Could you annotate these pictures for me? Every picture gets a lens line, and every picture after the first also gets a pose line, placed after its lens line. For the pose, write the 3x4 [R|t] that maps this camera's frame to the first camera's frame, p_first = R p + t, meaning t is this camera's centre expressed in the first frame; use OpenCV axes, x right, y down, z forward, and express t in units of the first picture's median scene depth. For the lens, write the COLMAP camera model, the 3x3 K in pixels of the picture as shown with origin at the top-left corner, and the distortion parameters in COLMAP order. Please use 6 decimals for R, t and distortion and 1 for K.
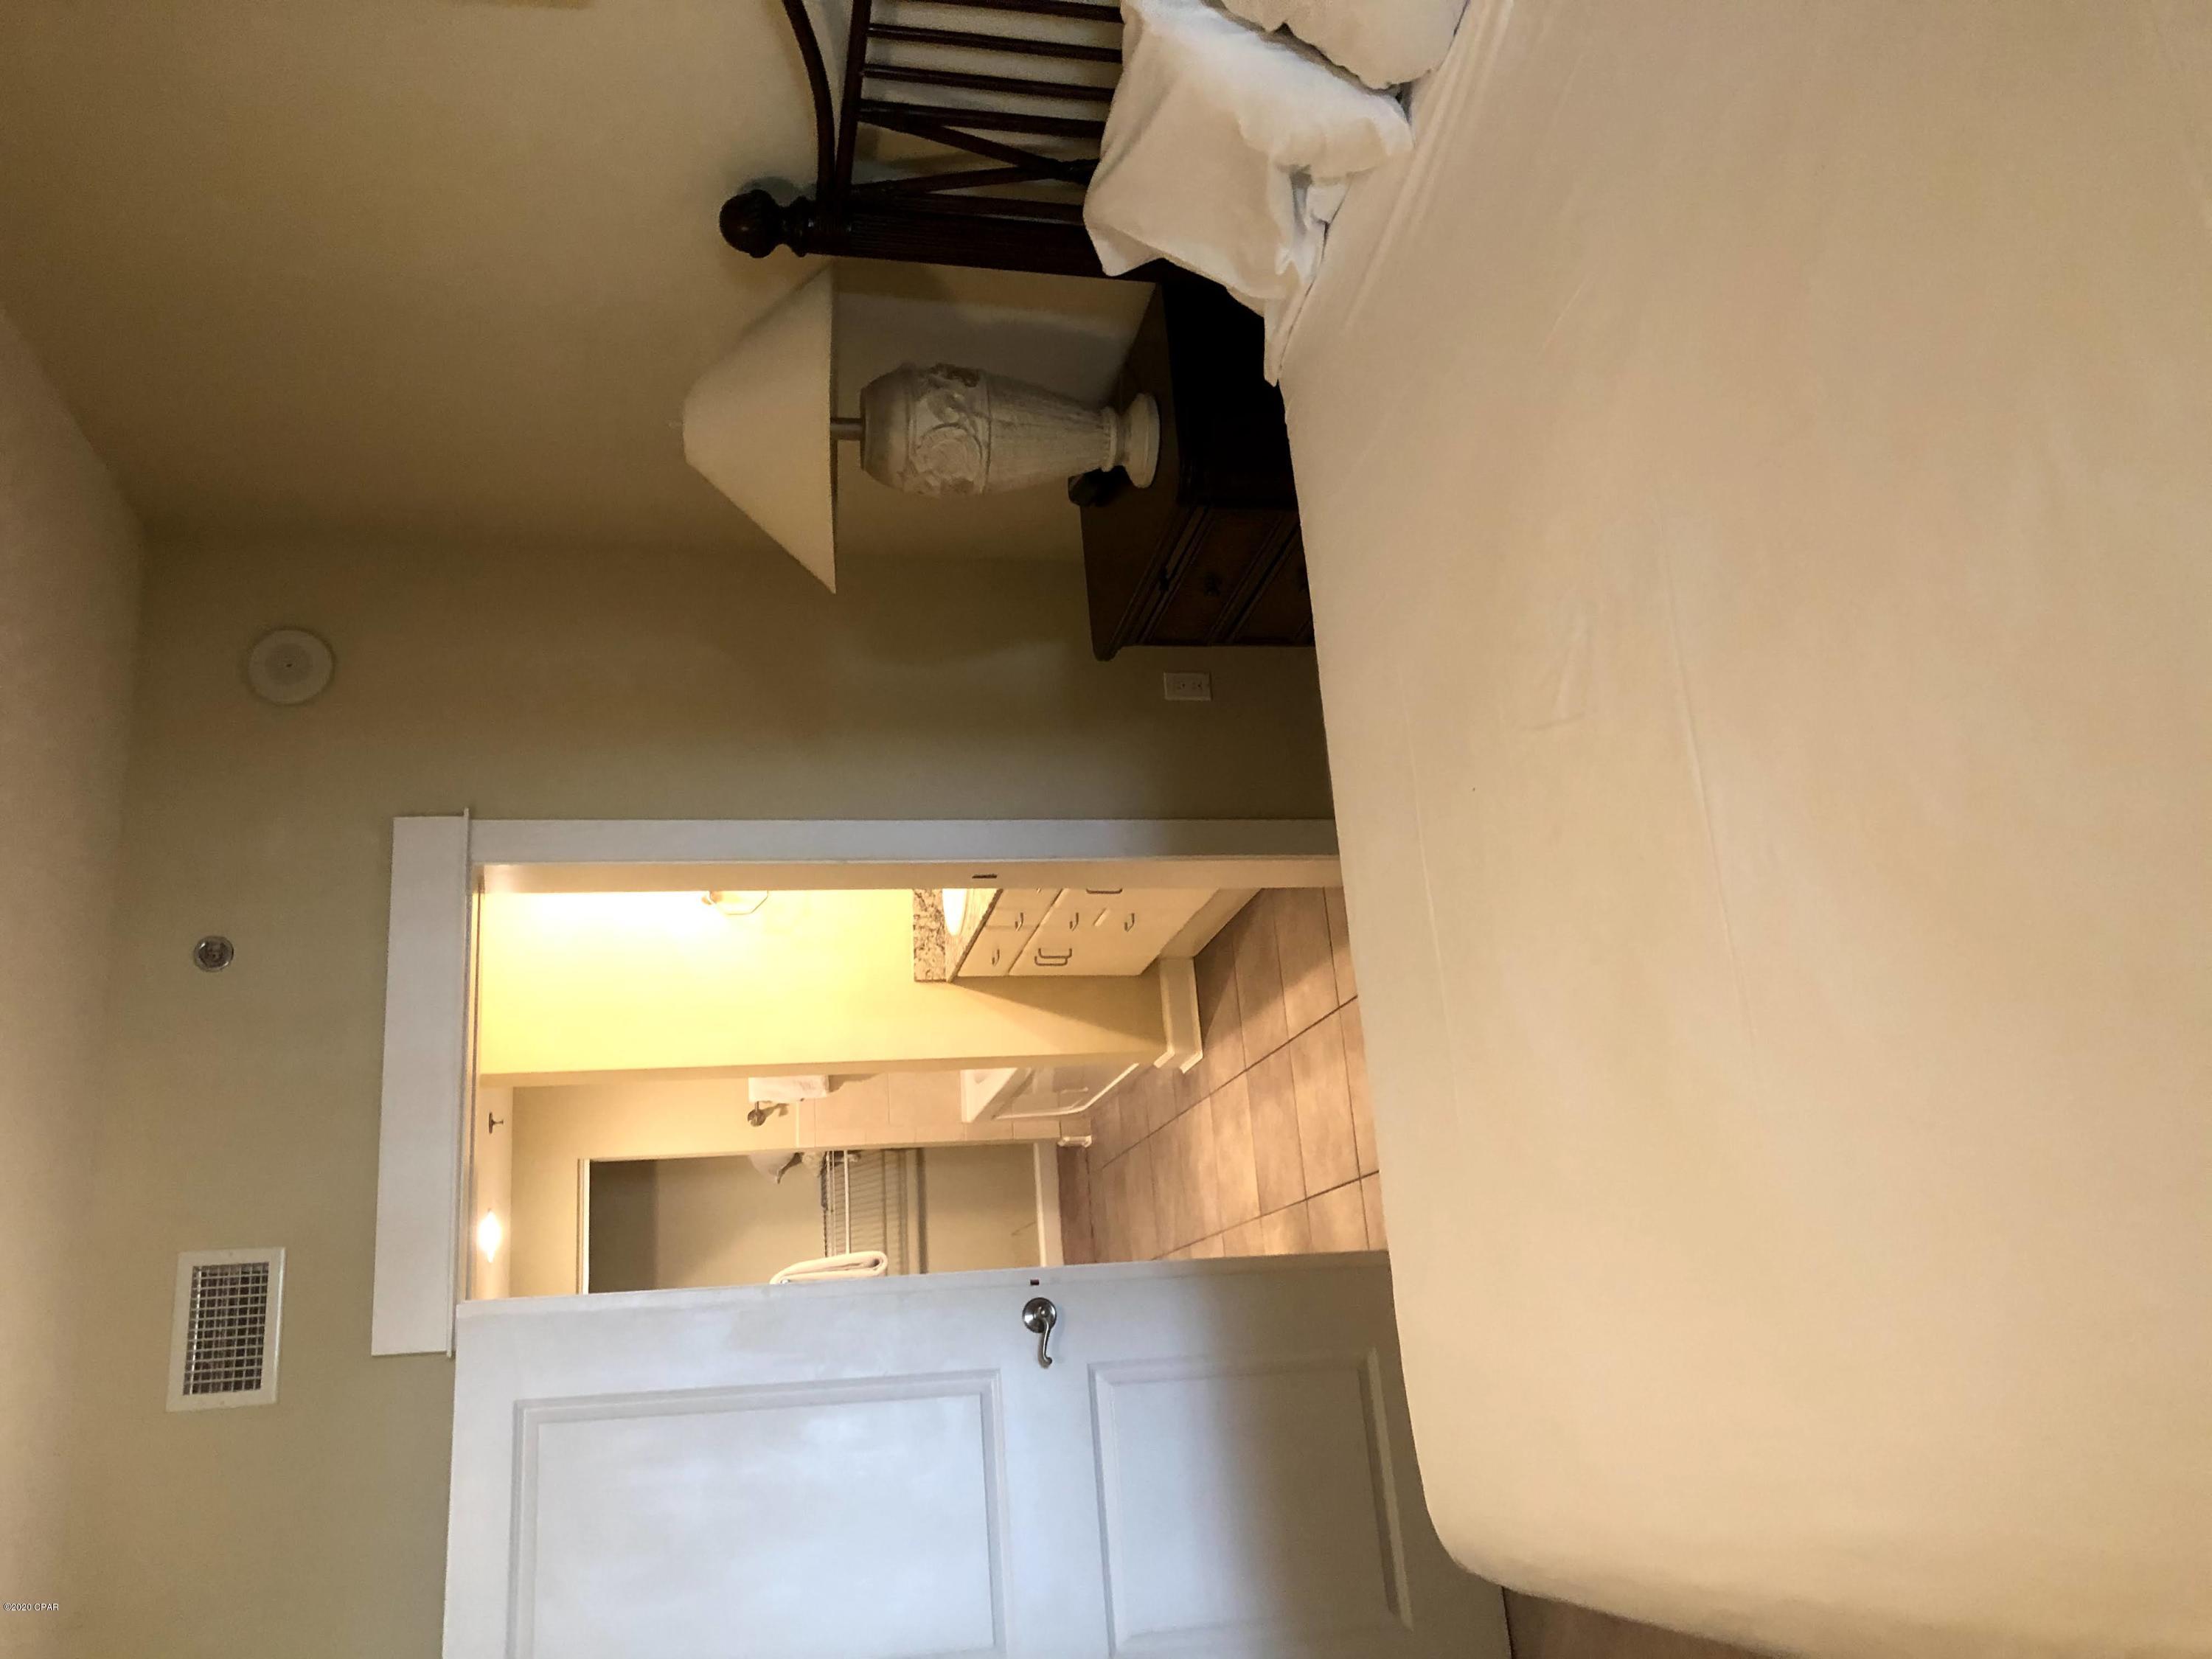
lens RADIAL K [[1788.0, 0, 1106.0], [0, 1788.0, 829.5], [0, 0, 1]] dist [0.149146, -0.416979]
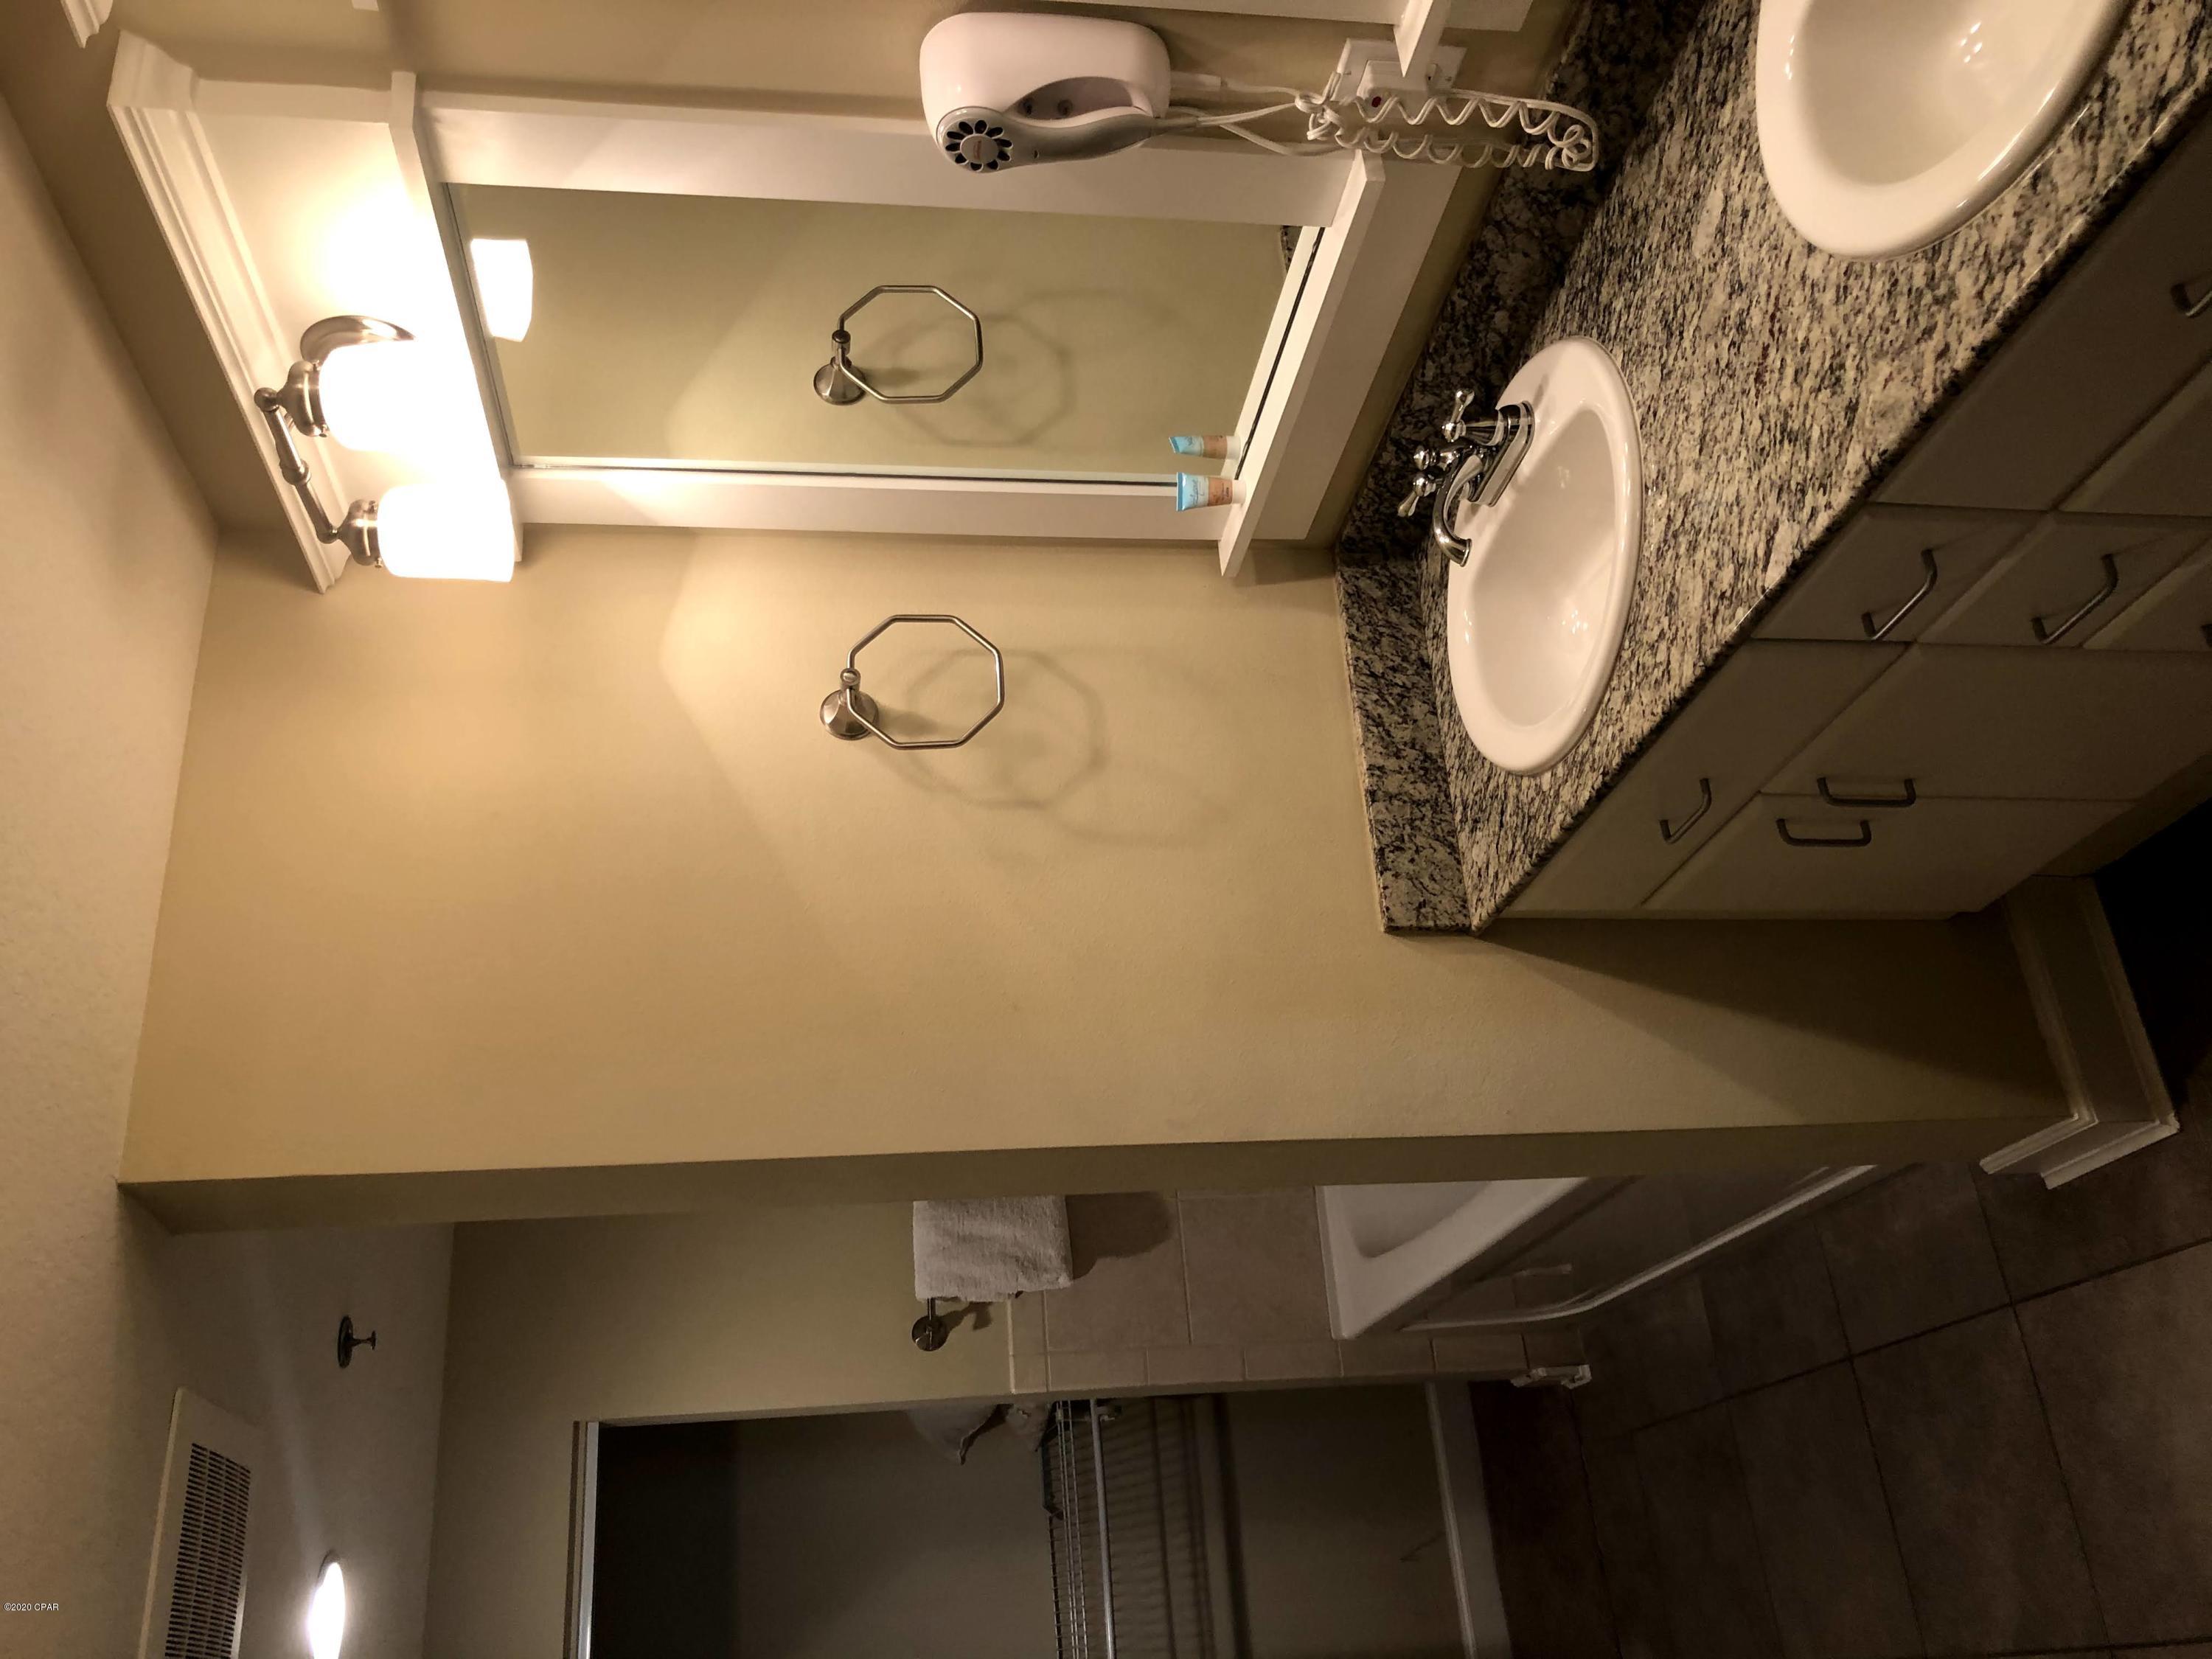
lens RADIAL K [[1803.3, 0, 1106.0], [0, 1803.3, 829.5], [0, 0, 1]] dist [0.059940, -0.066364]
pose [[0.997931, -0.030184, -0.056773, -0.112018], [0.022825, 0.991758, -0.126075, 0.085701], [0.060110, 0.124518, 0.990395, 0.486090]]
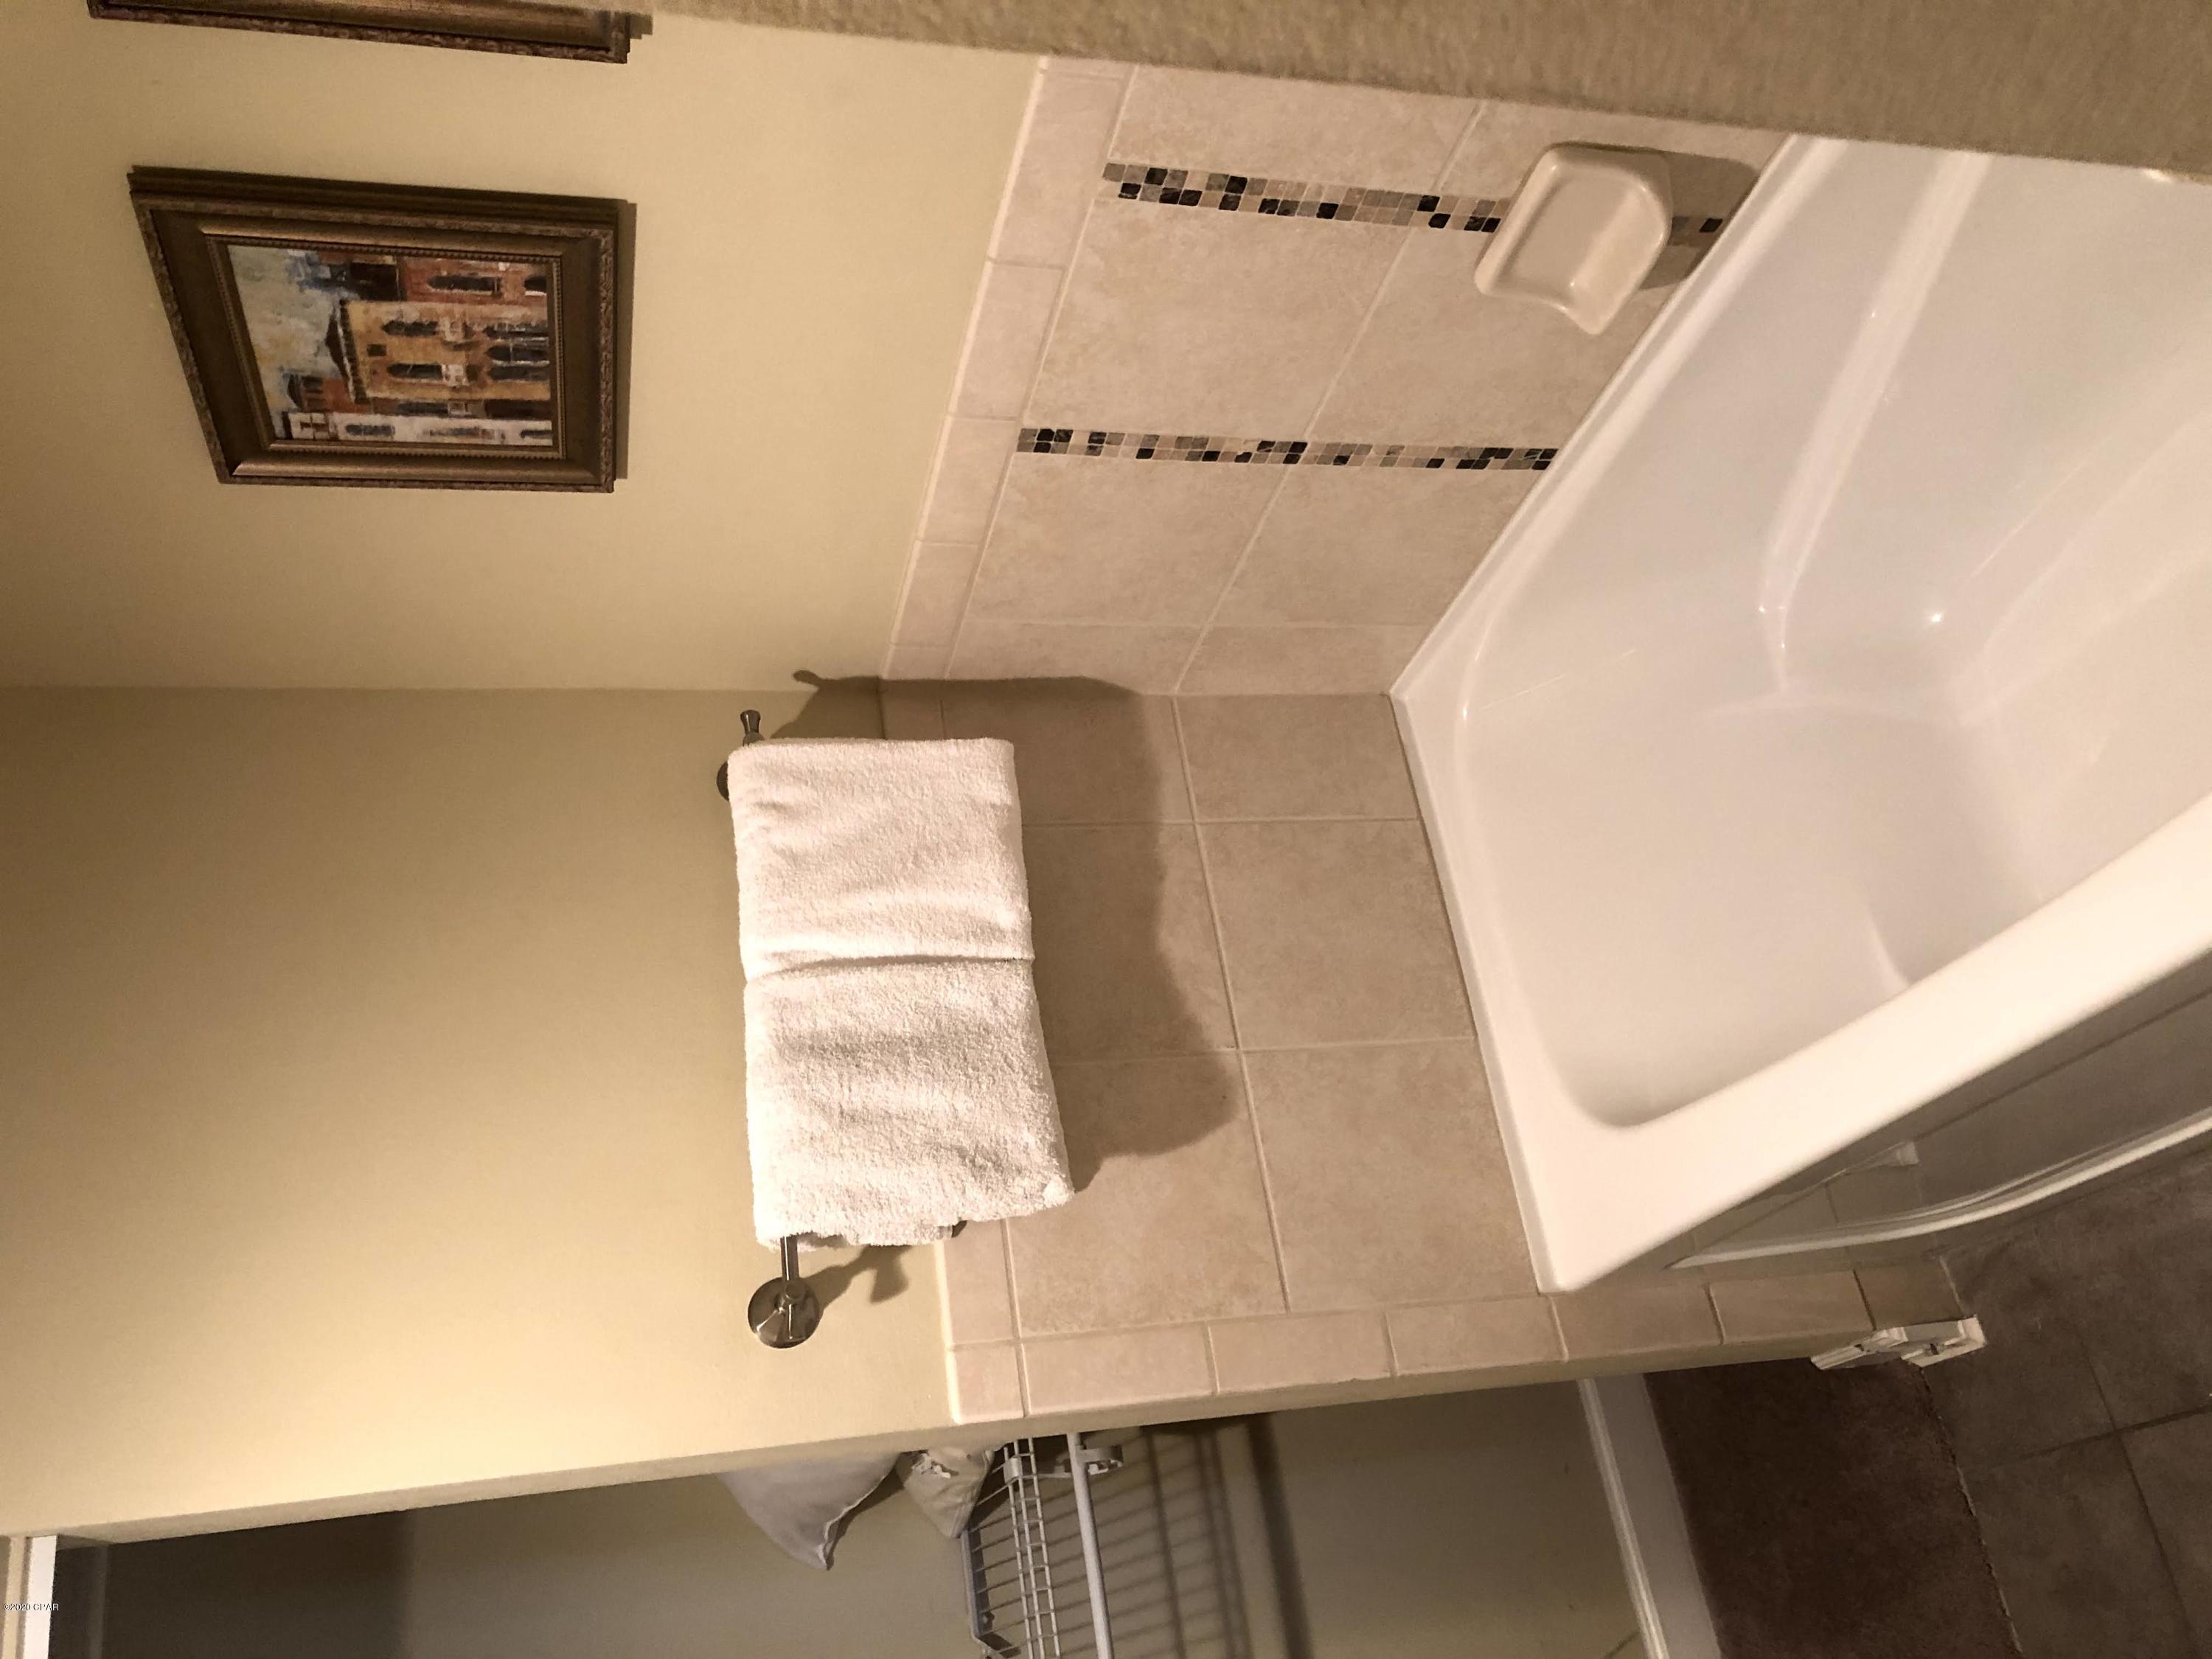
lens RADIAL K [[1811.4, 0, 1115.3], [0, 1811.4, 798.8], [0, 0, 1]] dist [0.070630, -0.085285]
pose [[0.996275, -0.046695, 0.072495, -0.162759], [0.058334, 0.984093, -0.167803, 0.134691], [-0.063506, 0.171407, 0.983151, 0.734277]]
